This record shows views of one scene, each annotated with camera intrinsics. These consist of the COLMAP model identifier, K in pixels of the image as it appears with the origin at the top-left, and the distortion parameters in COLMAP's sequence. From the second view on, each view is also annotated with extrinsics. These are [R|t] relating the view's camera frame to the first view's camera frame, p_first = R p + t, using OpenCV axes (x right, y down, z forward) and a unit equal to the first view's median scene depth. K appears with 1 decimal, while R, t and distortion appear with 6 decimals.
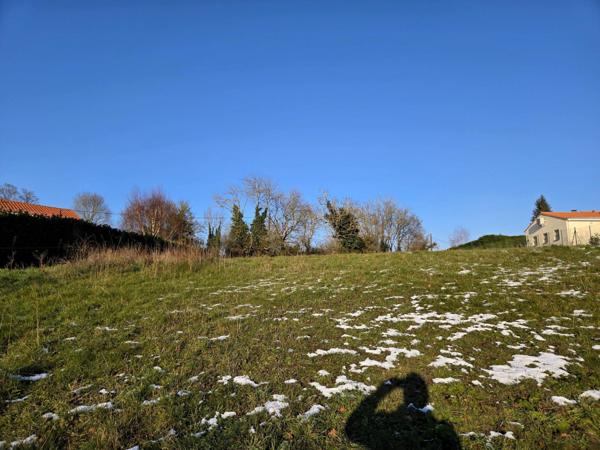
lens RADIAL K [[434.0, 0, 303.5], [0, 434.0, 225.6], [0, 0, 1]] dist [0.133738, -0.099035]
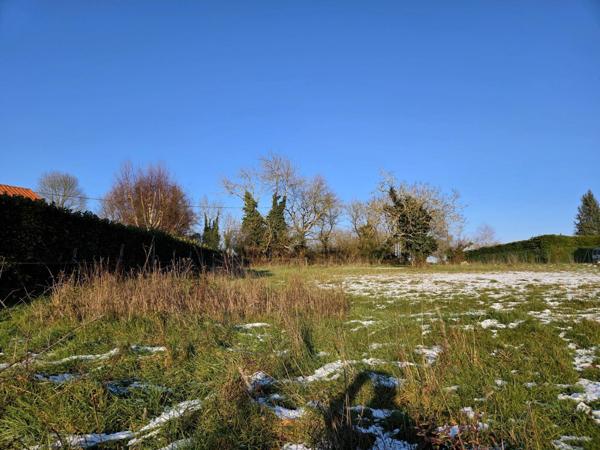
lens RADIAL K [[434.0, 0, 303.5], [0, 434.0, 225.6], [0, 0, 1]] dist [0.133738, -0.099035]
pose [[0.998443, 0.020974, 0.051687, -0.093361], [-0.021838, 0.999630, 0.016193, -0.000171], [-0.051328, -0.017297, 0.998532, 0.194887]]
